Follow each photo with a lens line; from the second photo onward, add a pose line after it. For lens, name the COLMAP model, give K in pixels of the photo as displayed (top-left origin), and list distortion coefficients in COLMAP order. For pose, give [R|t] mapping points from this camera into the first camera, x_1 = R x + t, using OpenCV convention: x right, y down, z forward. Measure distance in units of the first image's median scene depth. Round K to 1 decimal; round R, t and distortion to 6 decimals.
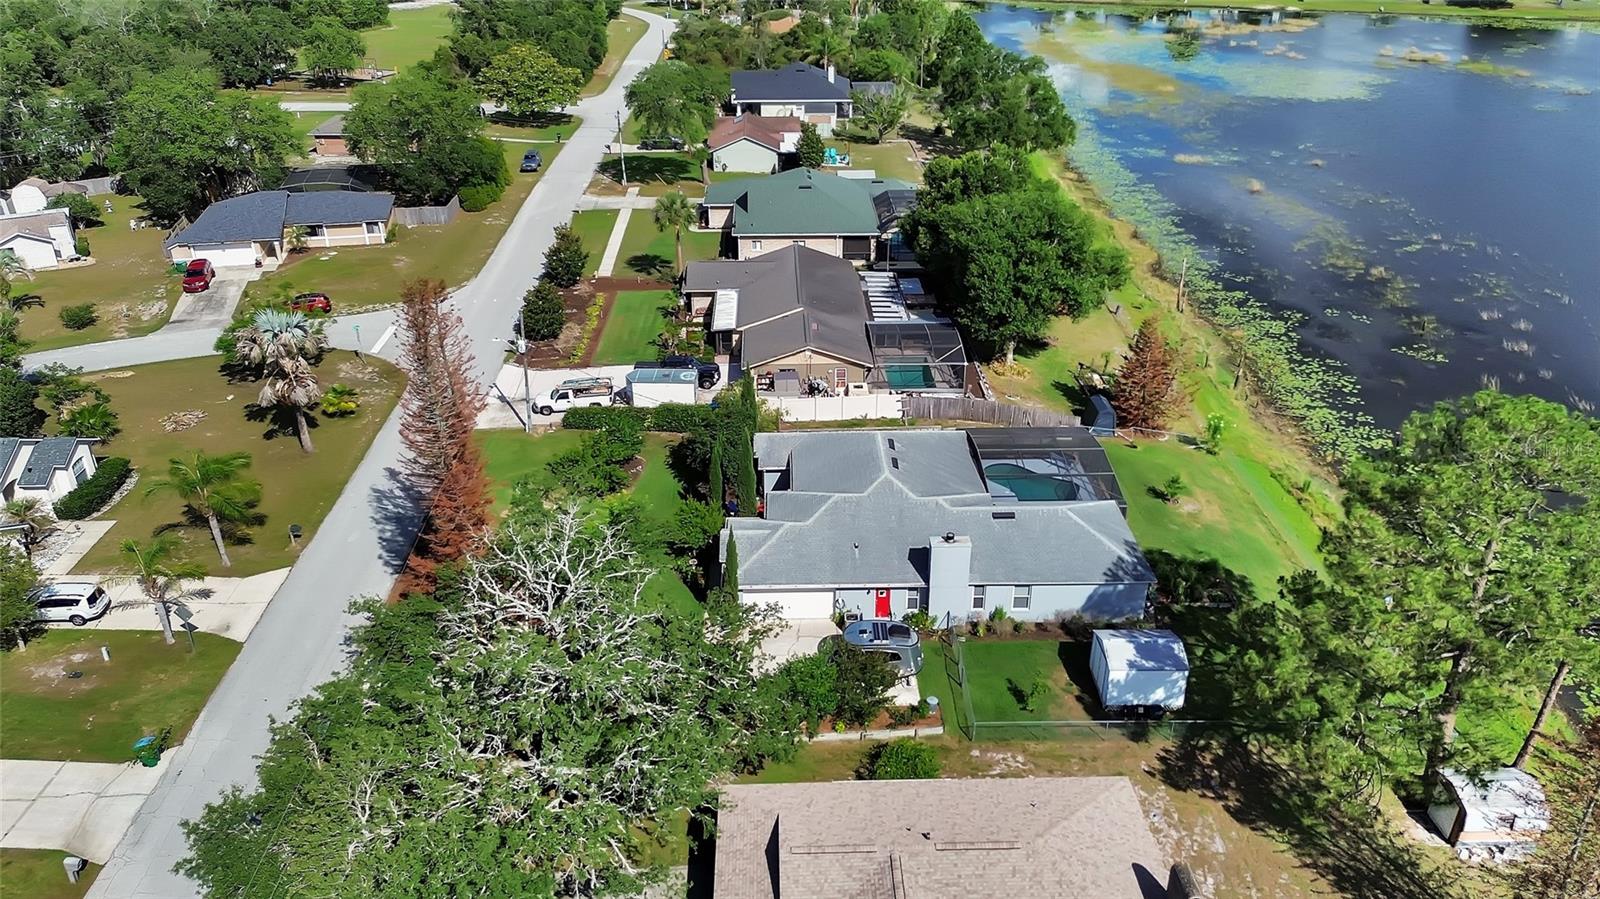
lens RADIAL K [[1152.7, 0, 803.5], [0, 1152.7, 449.1], [0, 0, 1]] dist [0.102843, -0.127656]
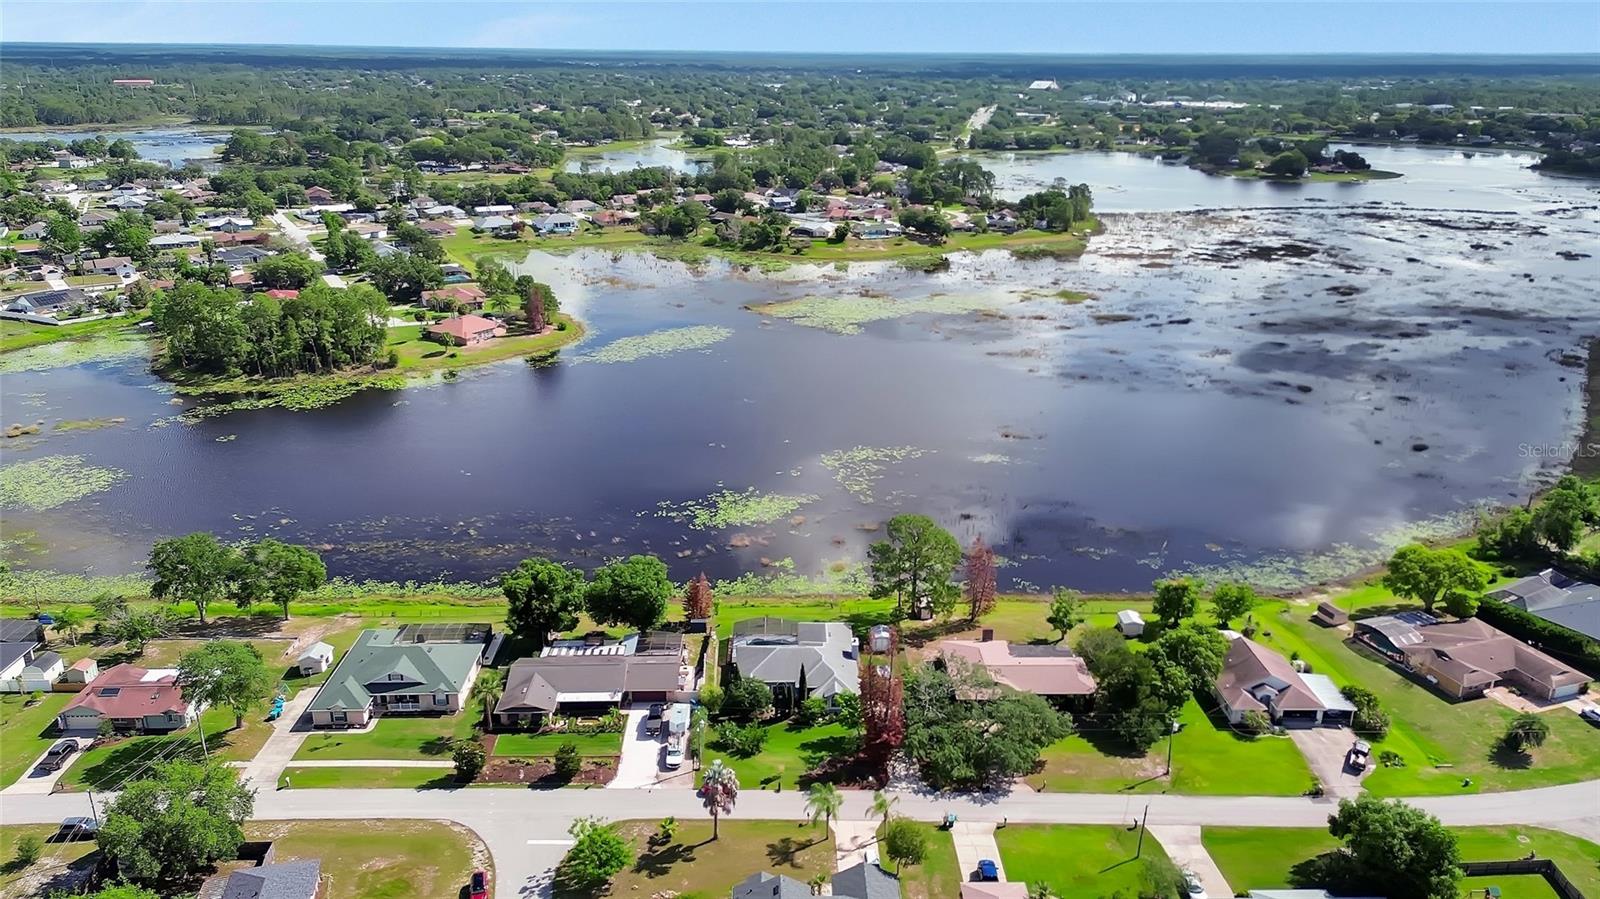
lens RADIAL K [[1152.7, 0, 803.5], [0, 1152.7, 449.1], [0, 0, 1]] dist [0.102843, -0.127656]
pose [[0.005391, -0.329836, 0.944023, -1.642880], [0.453584, 0.842142, 0.291649, -0.824725], [-0.891197, 0.426621, 0.154148, 0.299486]]
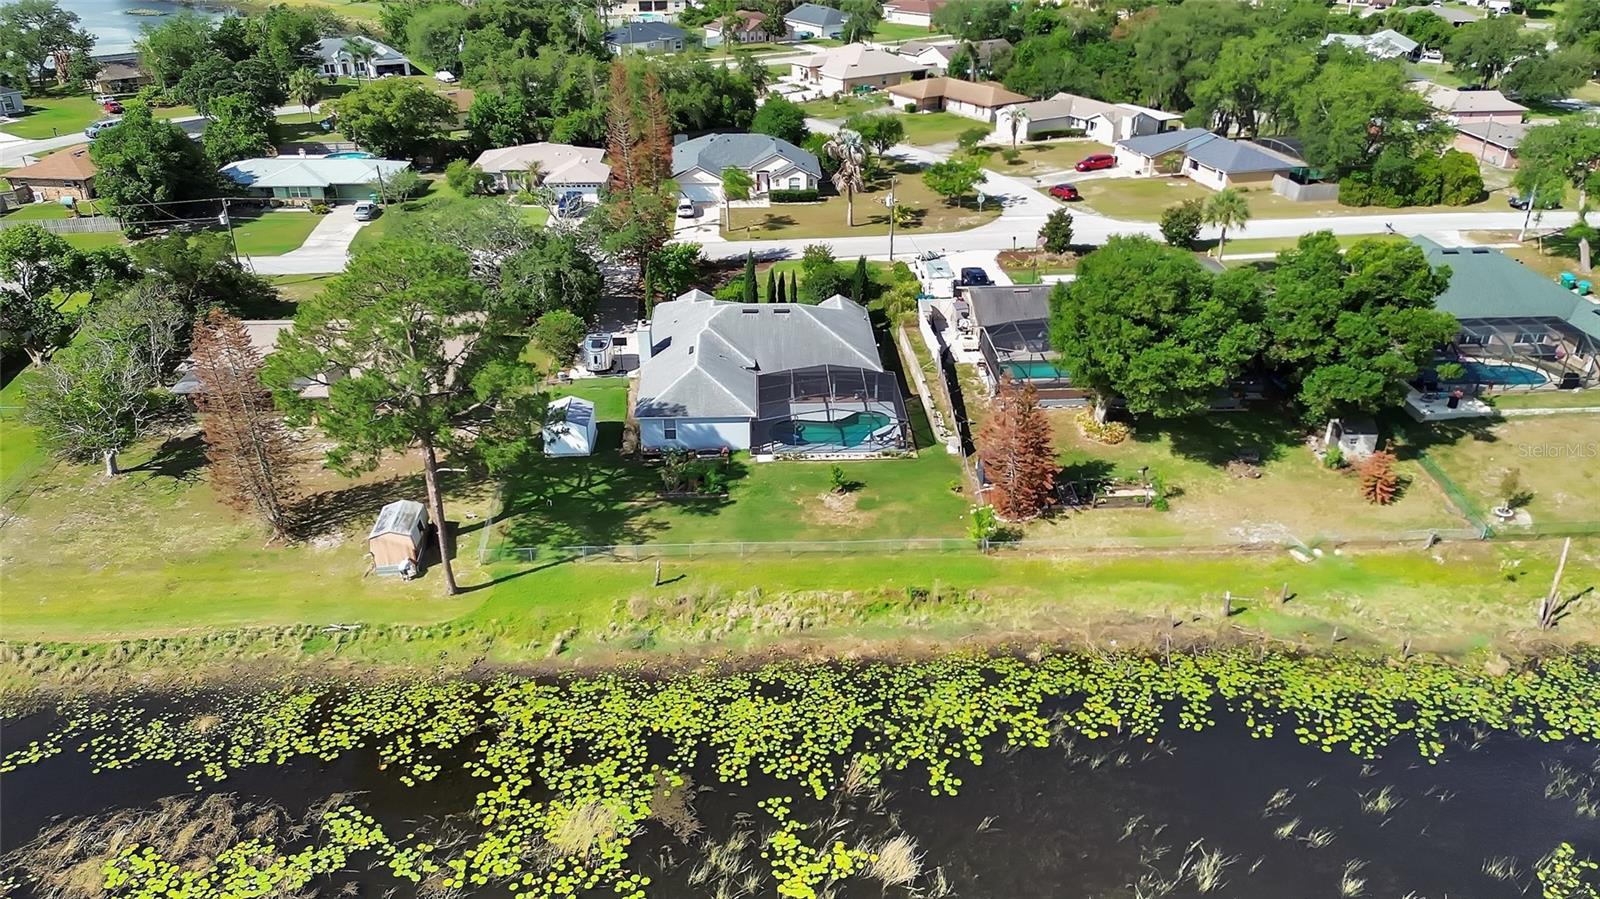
lens RADIAL K [[1152.7, 0, 803.5], [0, 1152.7, 449.1], [0, 0, 1]] dist [0.102843, -0.127656]
pose [[0.021704, 0.456494, -0.889462, 0.998217], [-0.454793, 0.796798, 0.397839, -0.314655], [0.890333, 0.395886, 0.224904, 0.598793]]
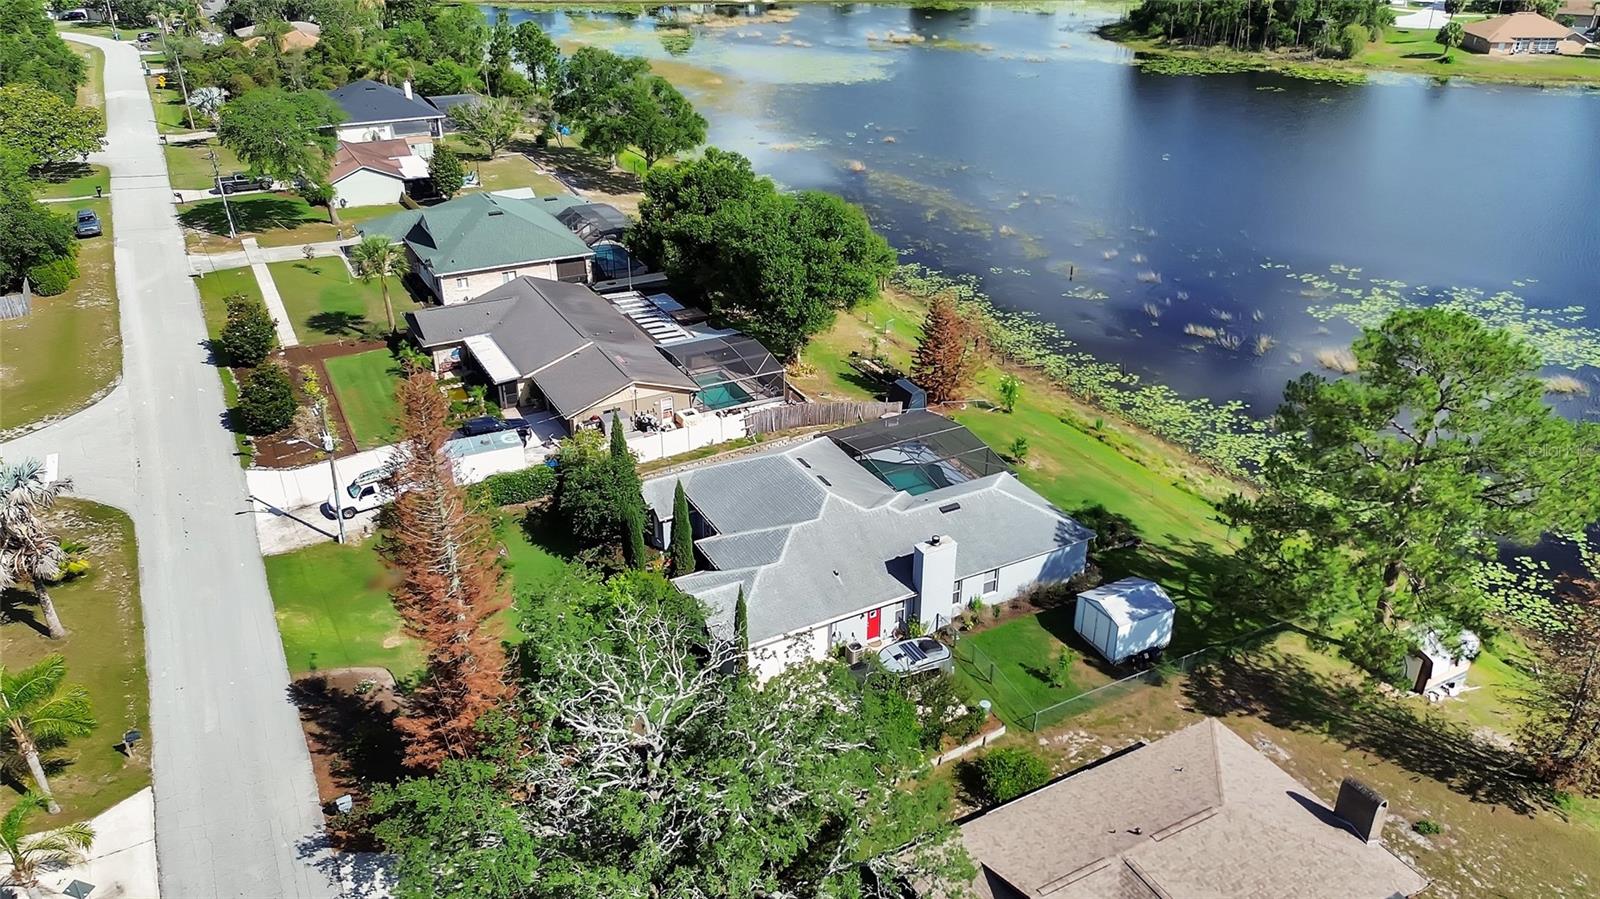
lens RADIAL K [[1152.7, 0, 803.5], [0, 1152.7, 449.1], [0, 0, 1]] dist [0.102843, -0.127656]
pose [[0.892939, -0.203478, 0.401567, -0.235247], [0.203298, 0.978147, 0.043577, -0.044109], [-0.401659, 0.042727, 0.914792, 0.088697]]
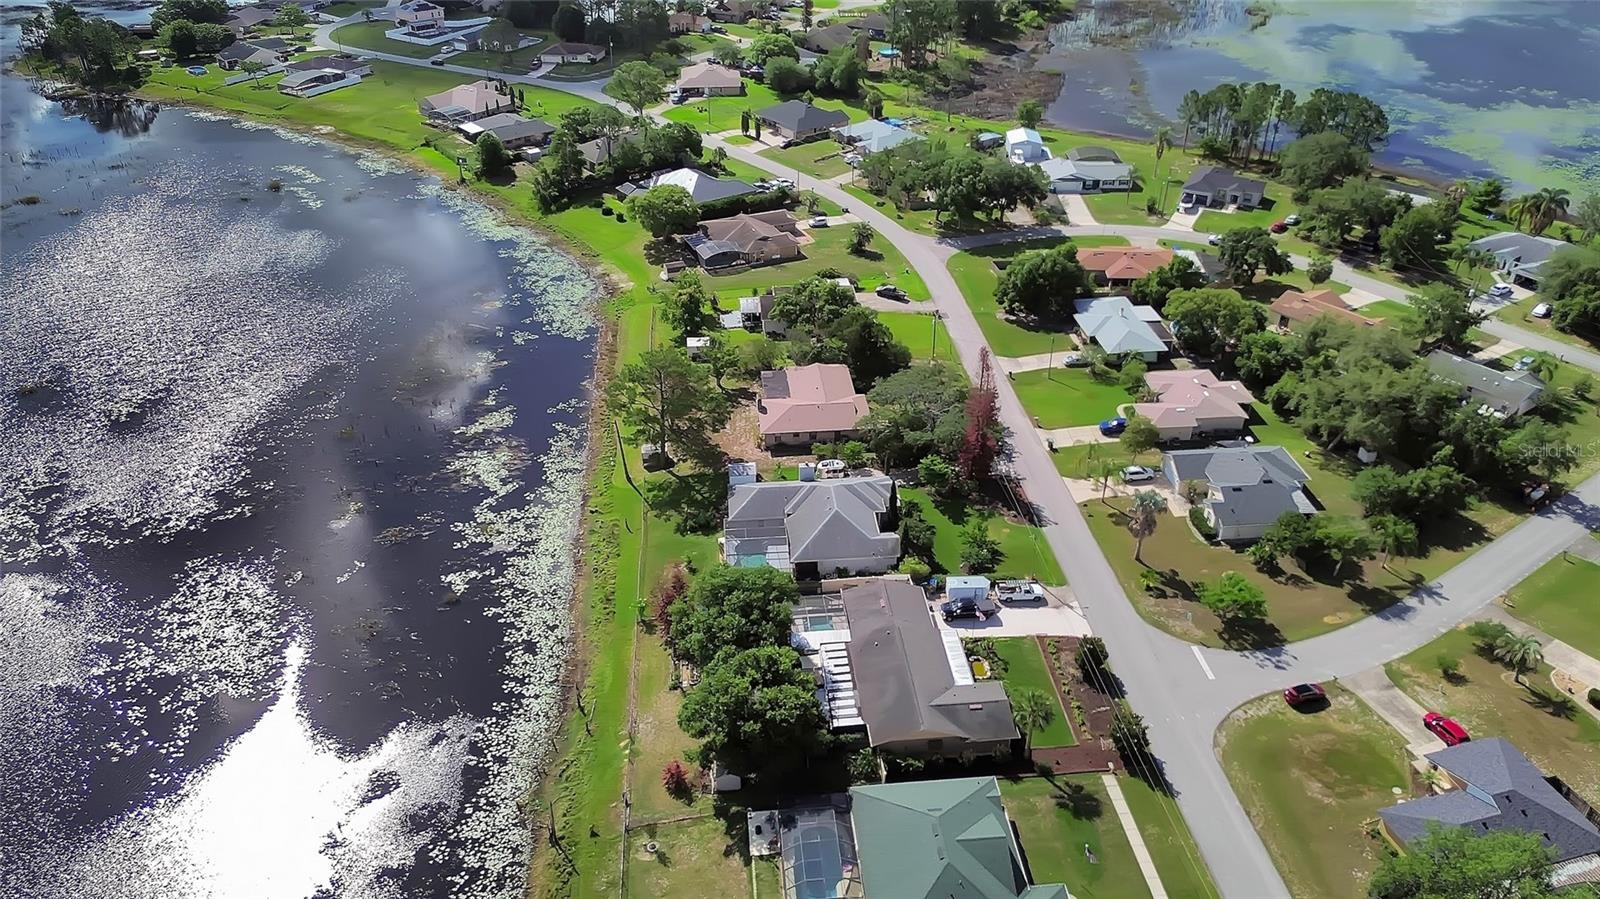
lens RADIAL K [[1152.7, 0, 803.5], [0, 1152.7, 449.1], [0, 0, 1]] dist [0.102843, -0.127656]
pose [[-0.997944, 0.039183, -0.050720, 0.174136], [-0.023177, 0.517187, 0.855559, -1.443973], [0.059755, 0.854975, -0.515215, 1.530199]]
